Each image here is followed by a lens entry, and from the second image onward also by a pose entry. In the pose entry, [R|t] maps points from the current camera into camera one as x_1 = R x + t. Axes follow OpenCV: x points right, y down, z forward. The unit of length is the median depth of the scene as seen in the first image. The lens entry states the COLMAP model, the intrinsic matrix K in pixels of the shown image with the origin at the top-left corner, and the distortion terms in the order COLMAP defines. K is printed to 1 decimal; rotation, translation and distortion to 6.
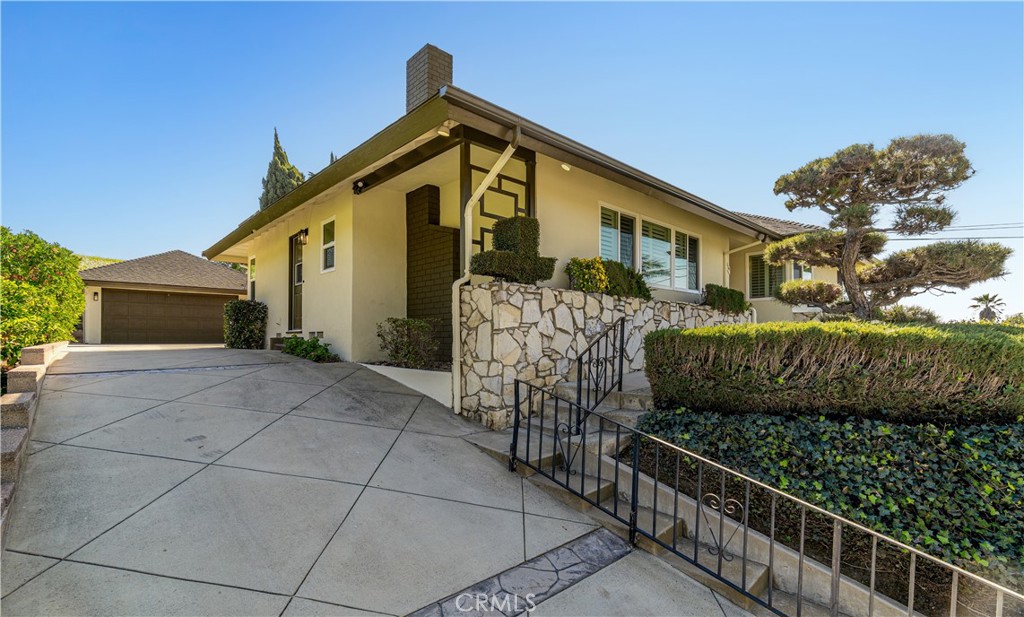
lens RADIAL K [[474.8, 0, 507.7], [0, 474.8, 329.3], [0, 0, 1]] dist [-0.000088, 0.000236]
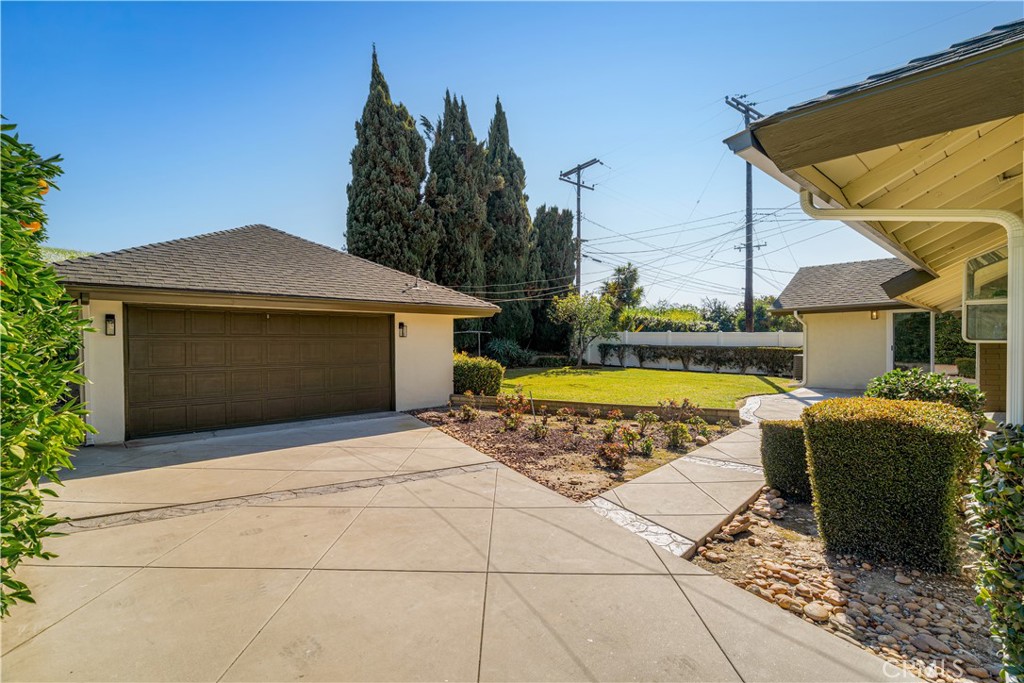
lens RADIAL K [[478.4, 0, 507.6], [0, 478.4, 345.6], [0, 0, 1]] dist [0.005759, 0.003082]
pose [[0.999949, 0.003272, -0.009536, -0.476795], [-0.002939, 0.999393, 0.034719, -0.060399], [0.009644, -0.034689, 0.999352, 0.539800]]
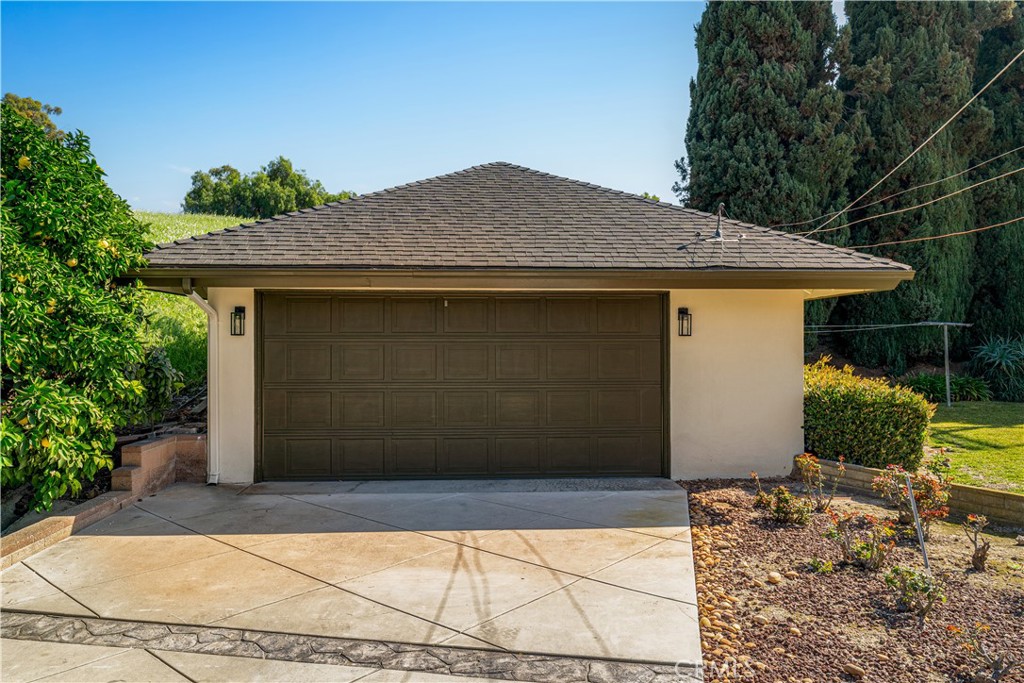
lens RADIAL K [[741.6, 0, 504.2], [0, 741.6, 337.6], [0, 0, 1]] dist [0.006735, 0.002026]
pose [[0.771221, 0.000731, -0.636567, -0.407714], [0.011872, 0.999809, 0.015532, -0.057982], [0.636456, -0.019536, 0.771065, 0.679523]]
